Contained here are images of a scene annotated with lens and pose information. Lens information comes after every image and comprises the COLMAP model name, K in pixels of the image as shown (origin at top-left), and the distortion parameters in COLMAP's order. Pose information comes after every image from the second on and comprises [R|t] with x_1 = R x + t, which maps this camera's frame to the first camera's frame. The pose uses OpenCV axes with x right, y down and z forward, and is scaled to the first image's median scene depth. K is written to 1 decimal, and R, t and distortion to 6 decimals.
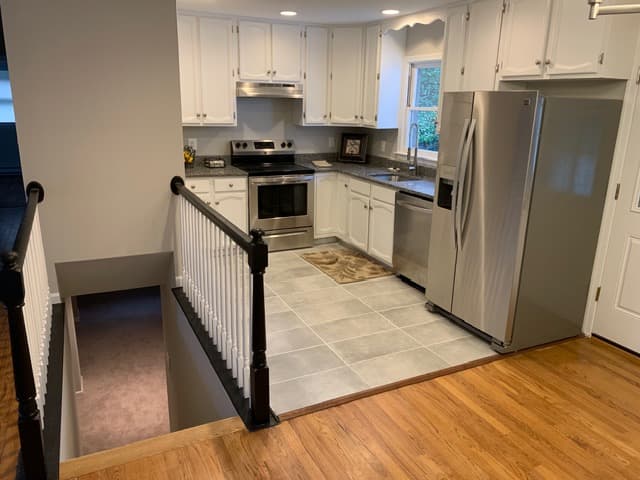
lens RADIAL K [[490.3, 0, 321.5], [0, 490.3, 230.6], [0, 0, 1]] dist [0.050068, -0.094716]
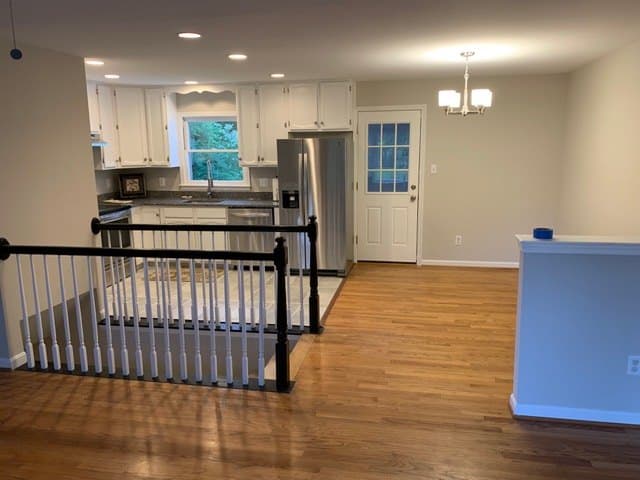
lens RADIAL K [[490.3, 0, 321.5], [0, 490.3, 230.6], [0, 0, 1]] dist [0.050068, -0.094716]
pose [[0.606229, -0.168206, 0.777299, -0.680791], [0.228840, 0.972936, 0.032066, 0.000004], [-0.761655, 0.158438, 0.628314, -0.072479]]
